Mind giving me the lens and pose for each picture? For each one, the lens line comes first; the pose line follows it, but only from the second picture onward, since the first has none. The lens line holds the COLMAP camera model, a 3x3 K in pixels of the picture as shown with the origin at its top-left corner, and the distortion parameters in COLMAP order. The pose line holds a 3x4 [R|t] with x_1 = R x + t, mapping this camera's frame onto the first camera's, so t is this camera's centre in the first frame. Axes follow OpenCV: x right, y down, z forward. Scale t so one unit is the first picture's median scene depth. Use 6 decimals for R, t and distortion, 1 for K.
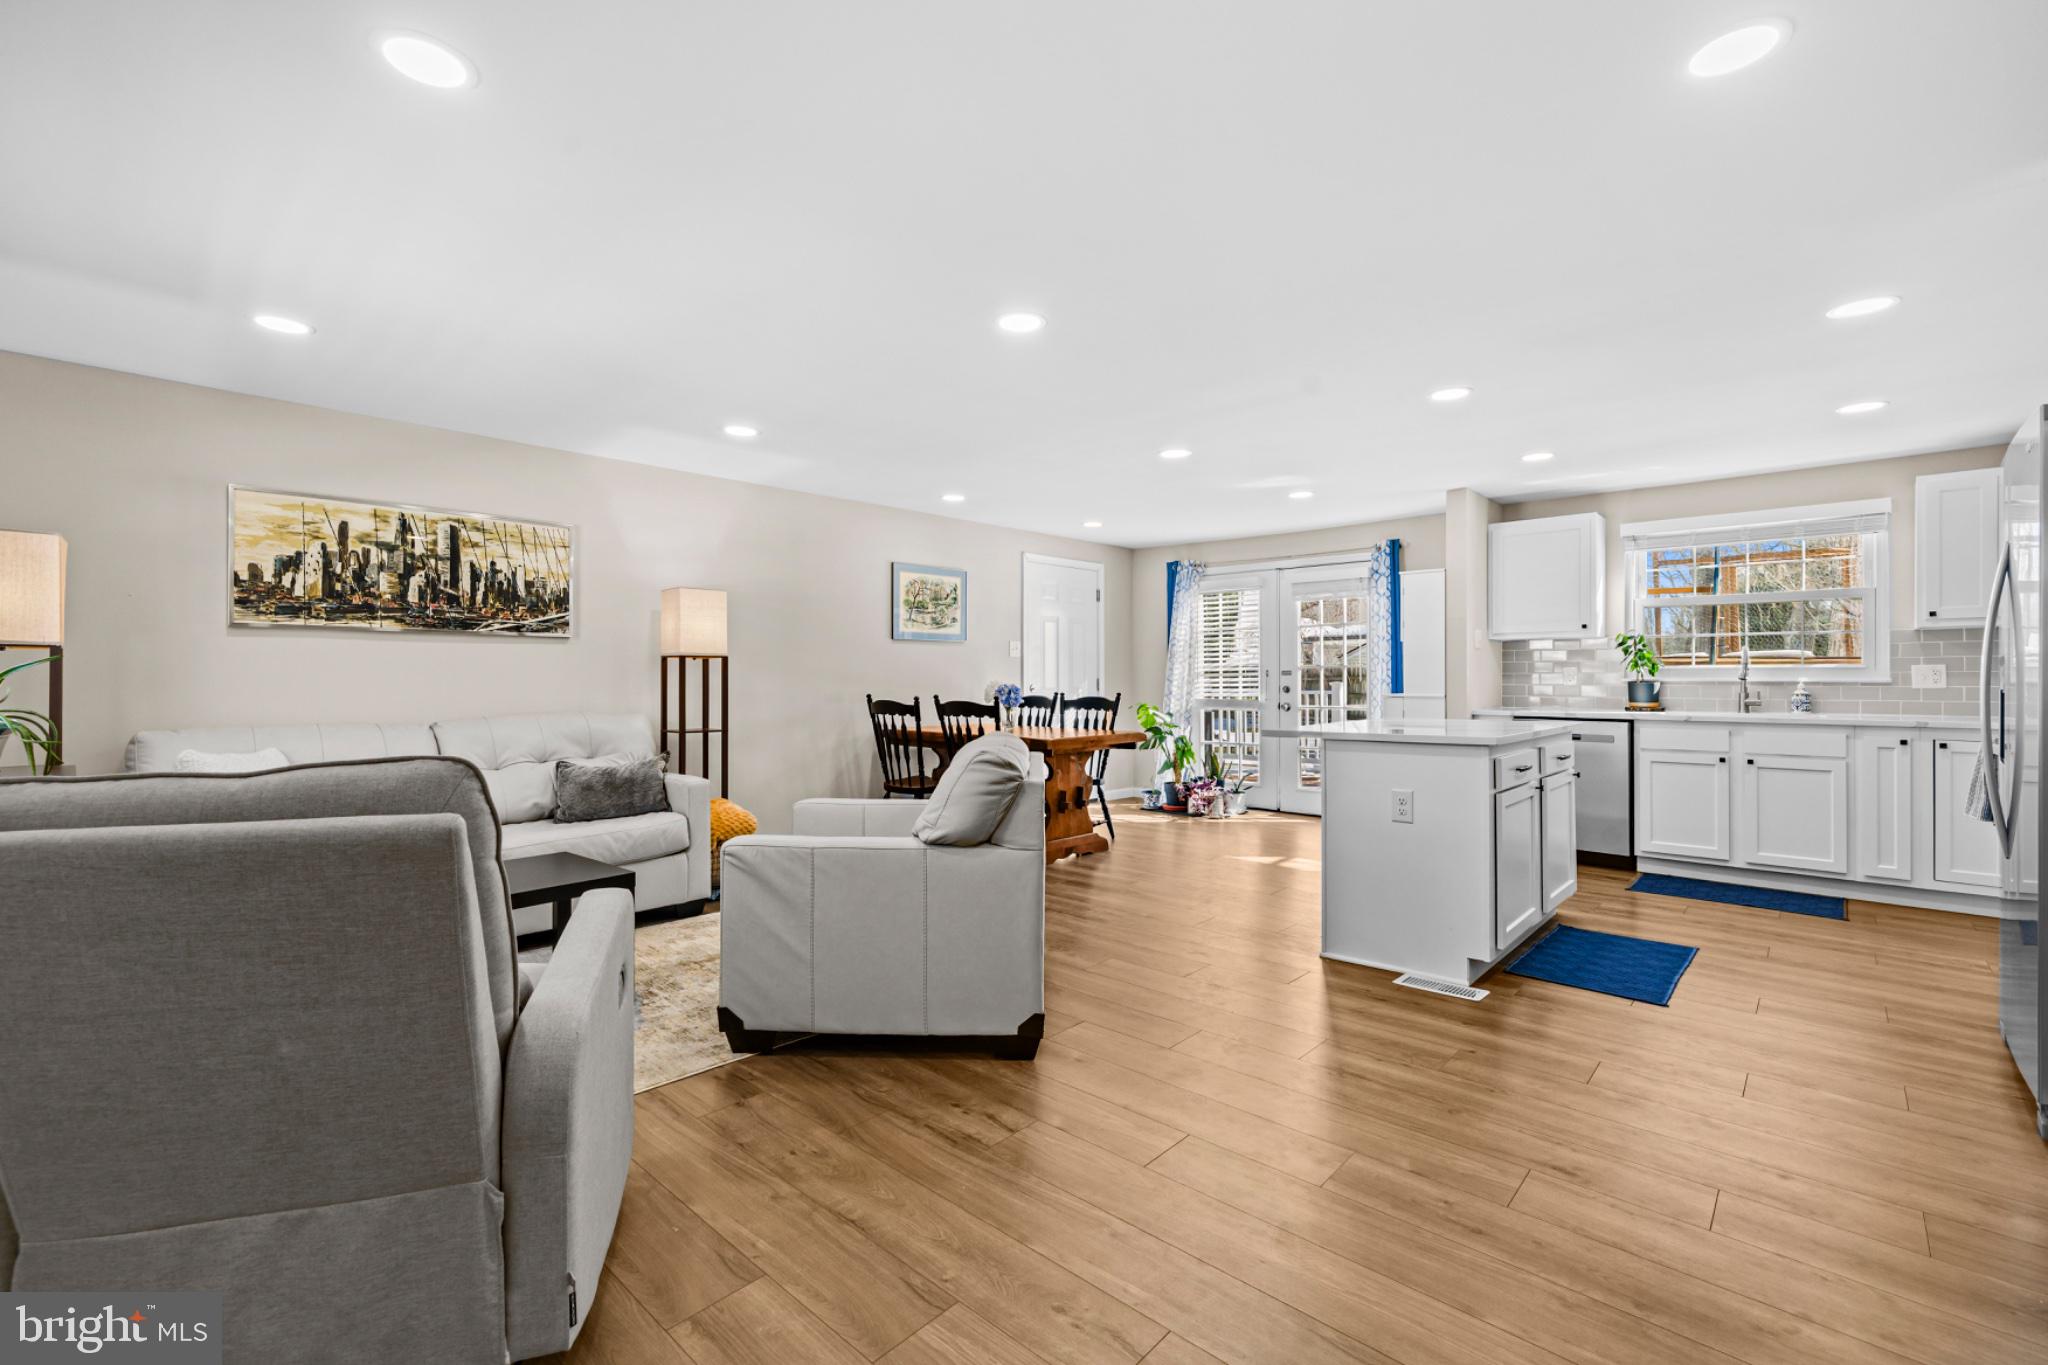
lens RADIAL K [[877.4, 0, 1018.1], [0, 877.4, 678.5], [0, 0, 1]] dist [-0.003129, -0.000429]
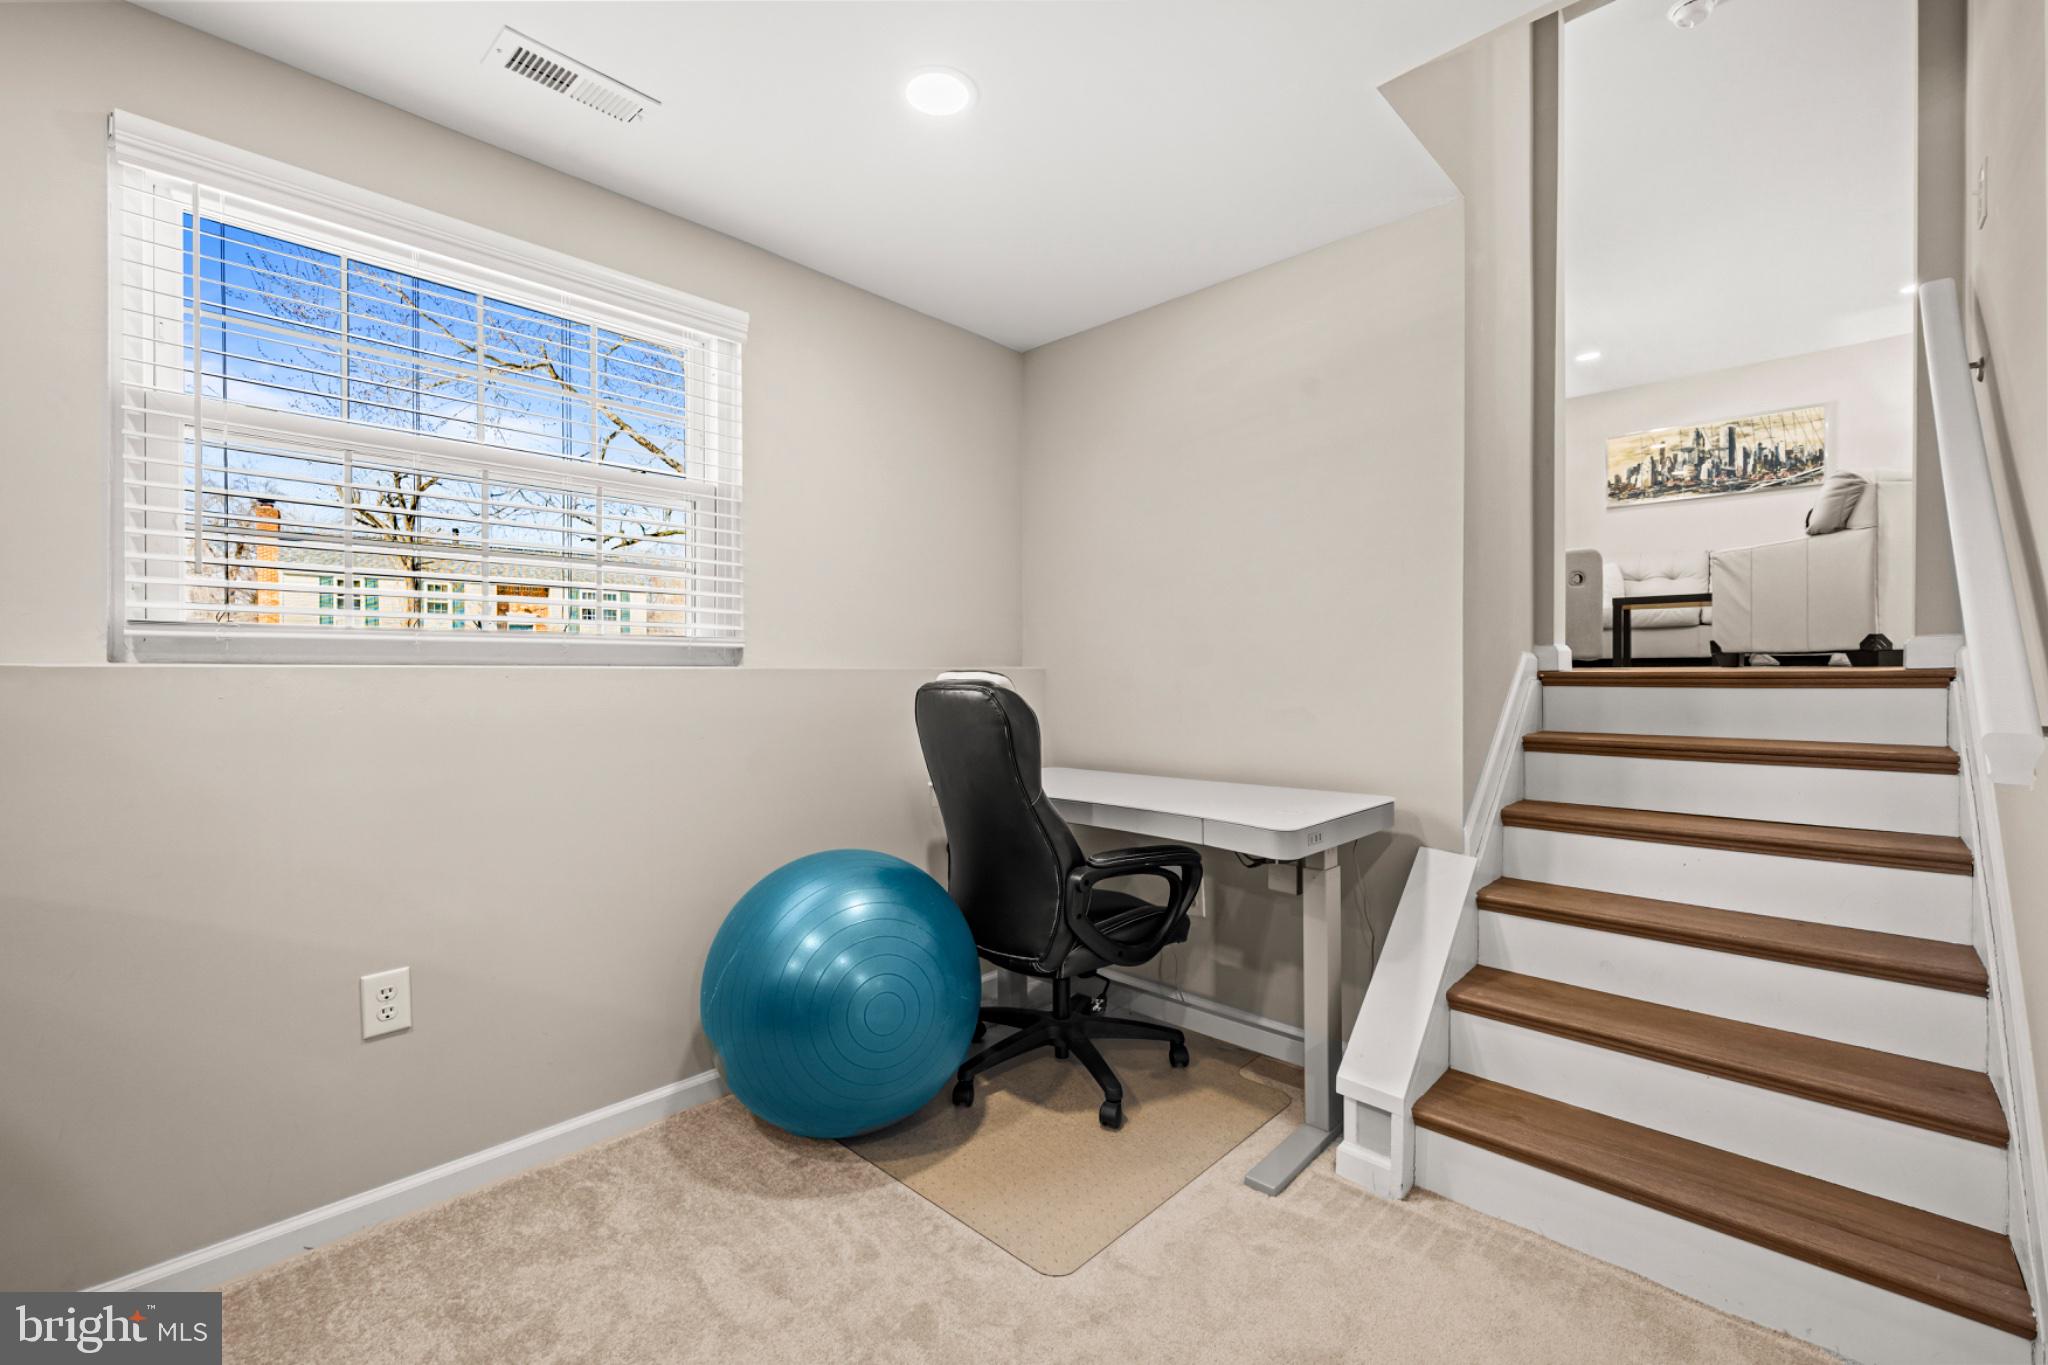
lens RADIAL K [[867.7, 0, 1021.2], [0, 867.7, 679.8], [0, 0, 1]] dist [0.002392, 0.000343]
pose [[-0.008418, 0.004780, -0.999953, 1.001135], [-0.001164, 0.999988, 0.004790, 0.294309], [0.999964, 0.001204, -0.008413, -0.299613]]
